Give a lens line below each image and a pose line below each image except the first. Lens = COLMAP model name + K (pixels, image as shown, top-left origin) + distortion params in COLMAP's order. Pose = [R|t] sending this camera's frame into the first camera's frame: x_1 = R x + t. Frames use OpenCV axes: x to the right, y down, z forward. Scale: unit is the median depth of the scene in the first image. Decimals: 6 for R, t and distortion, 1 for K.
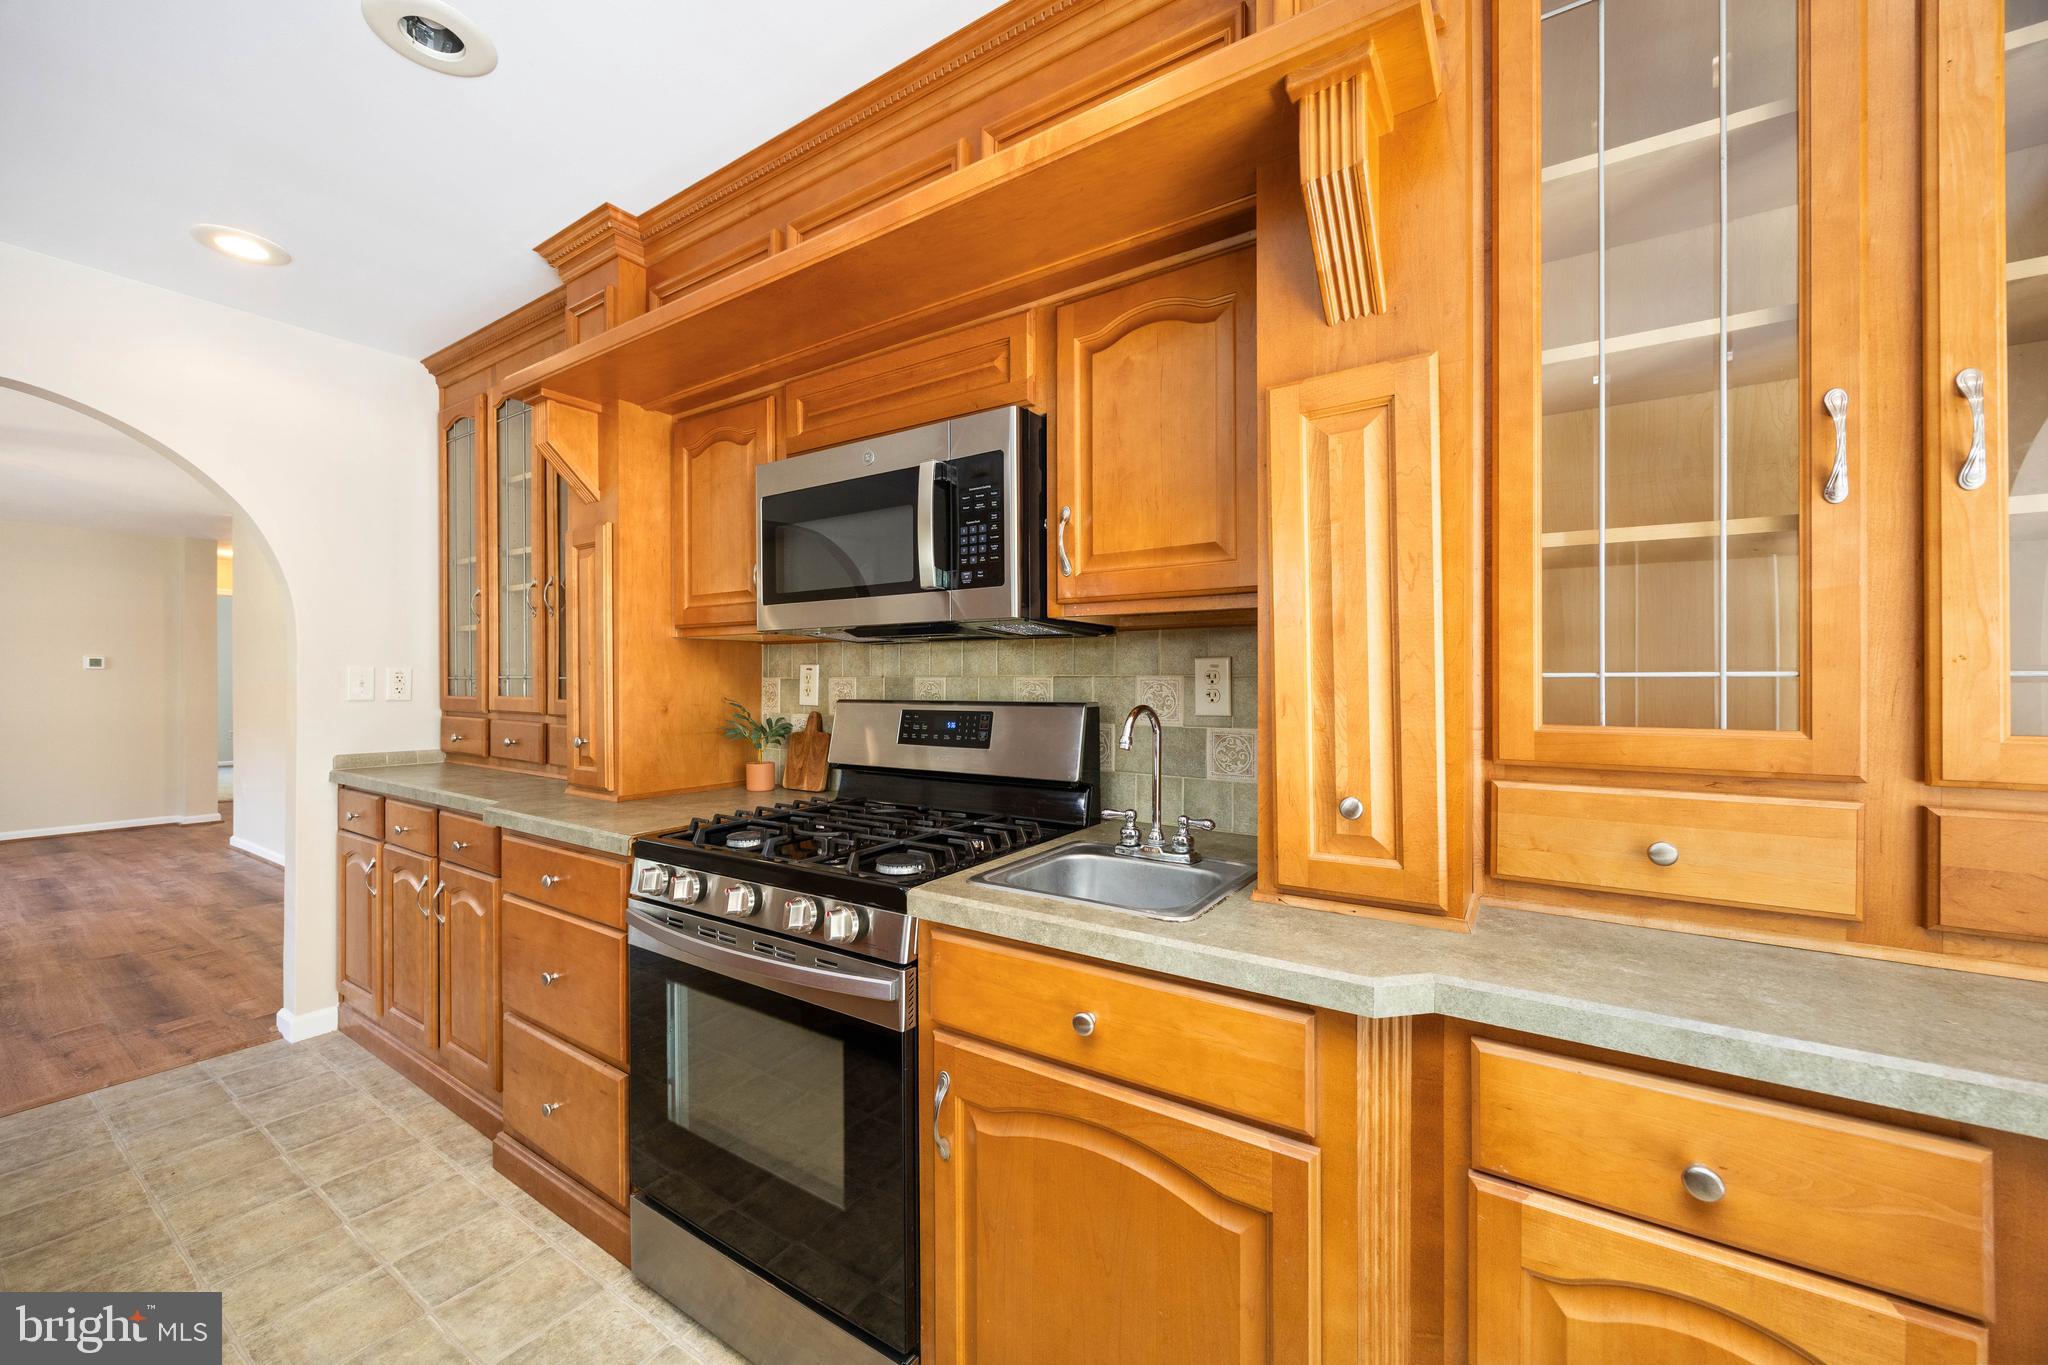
lens RADIAL K [[783.6, 0, 1014.5], [0, 783.6, 677.0], [0, 0, 1]] dist [-0.001085, 0.000259]
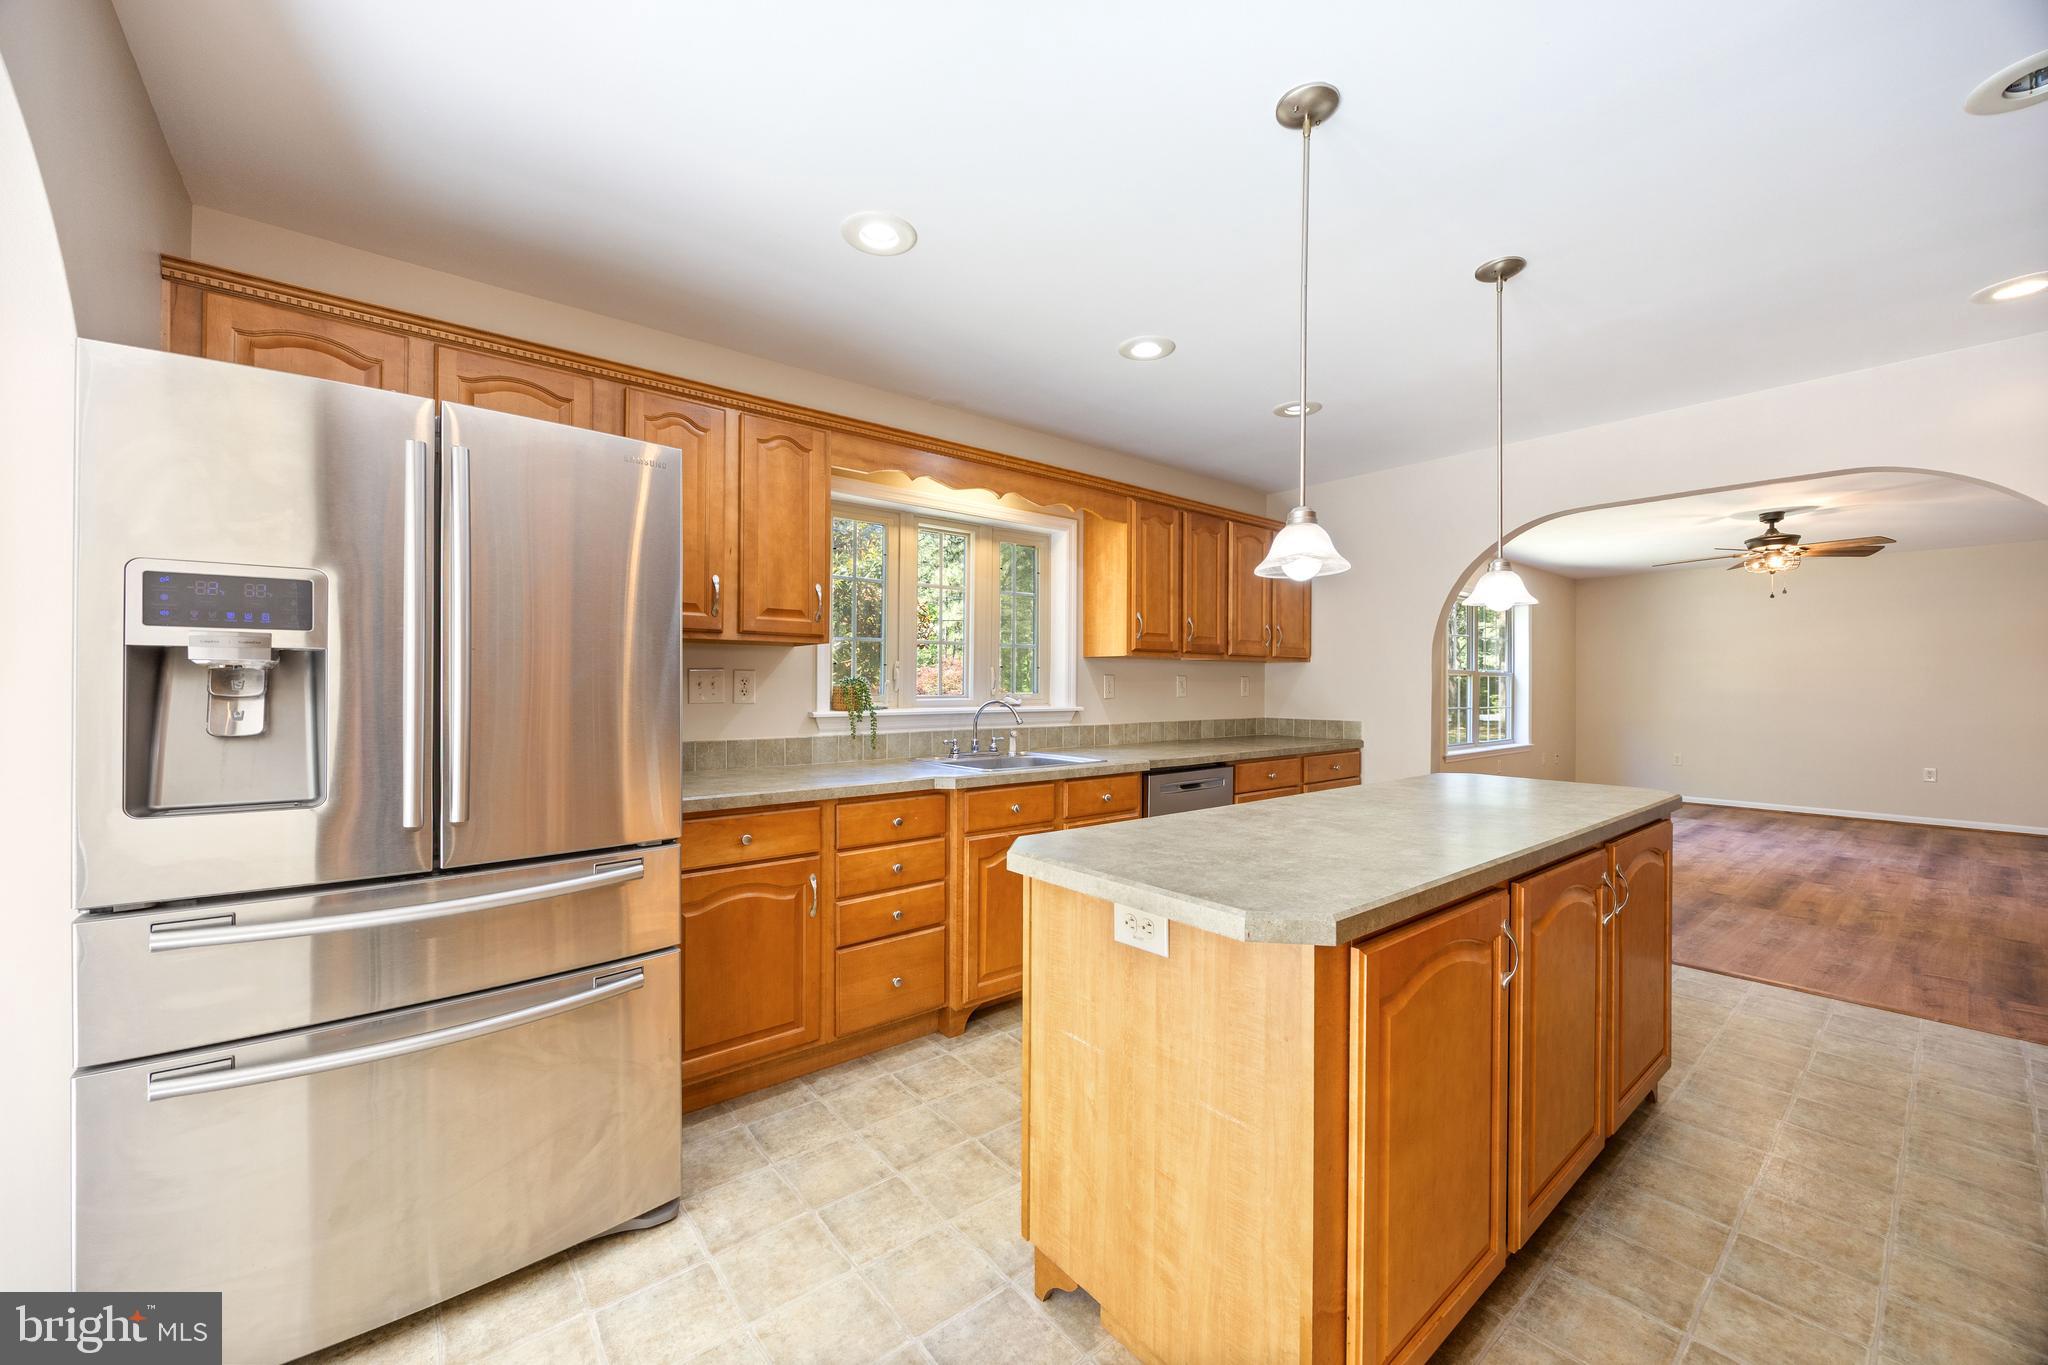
lens RADIAL K [[783.6, 0, 1023.2], [0, 783.6, 685.0], [0, 0, 1]] dist [-0.001085, 0.000259]
pose [[-0.279422, -0.003271, -0.960163, 0.521484], [0.007023, 0.999960, -0.005450, -0.001231], [0.960143, -0.008266, -0.279388, -0.022268]]
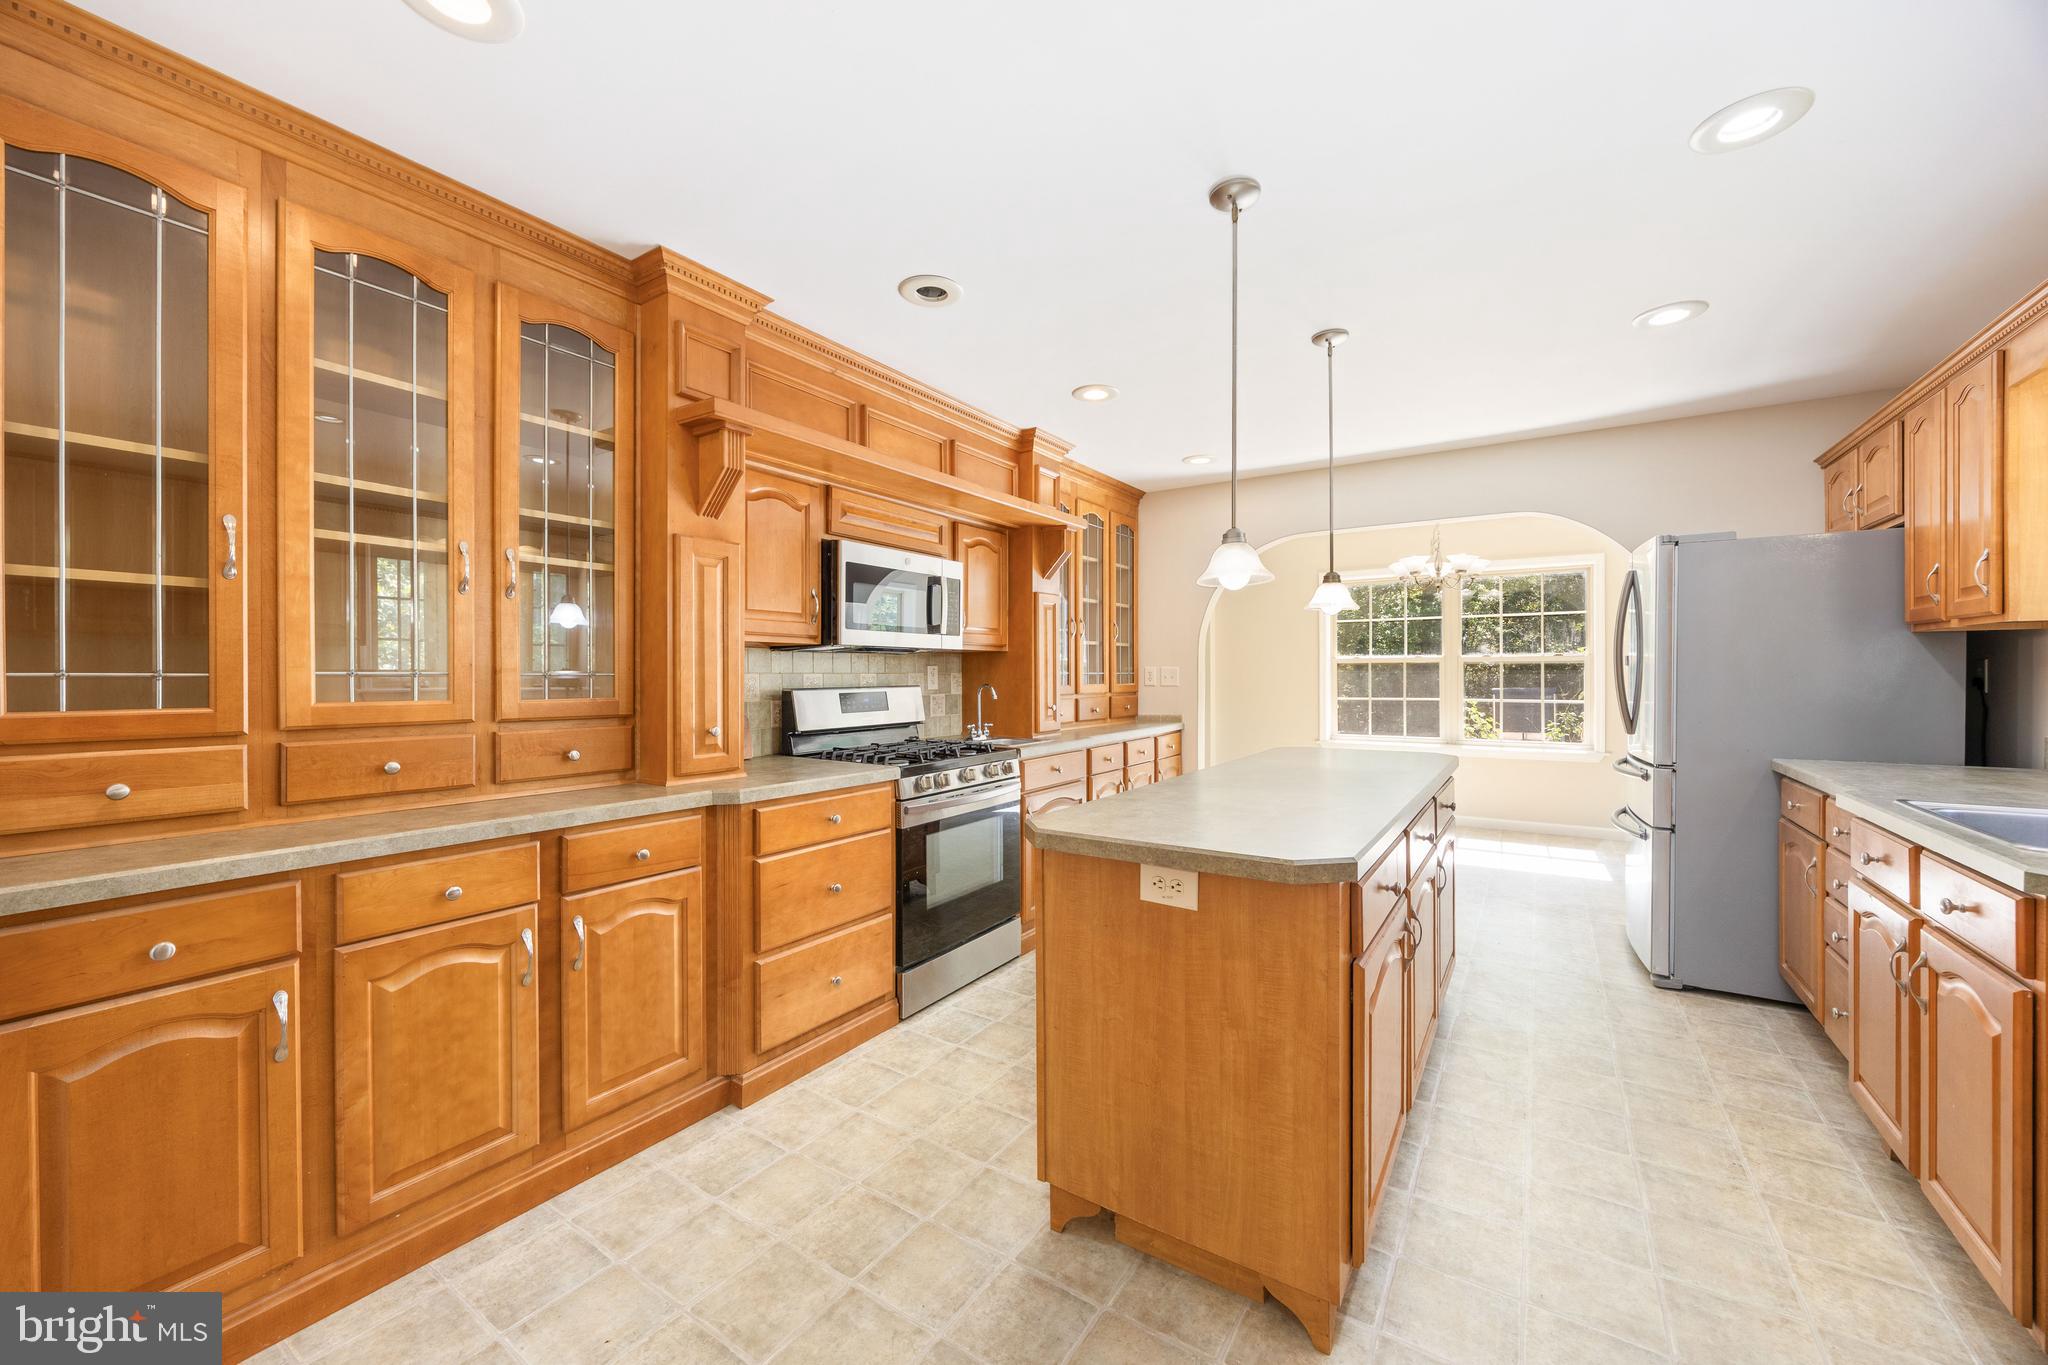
lens RADIAL K [[783.6, 0, 1027.6], [0, 783.6, 688.1], [0, 0, 1]] dist [-0.001085, 0.000259]
pose [[-0.015328, -0.022074, 0.999639, -1.849020], [-0.006235, 0.999739, 0.021980, -0.008878], [-0.999863, -0.005896, -0.015462, 0.627503]]
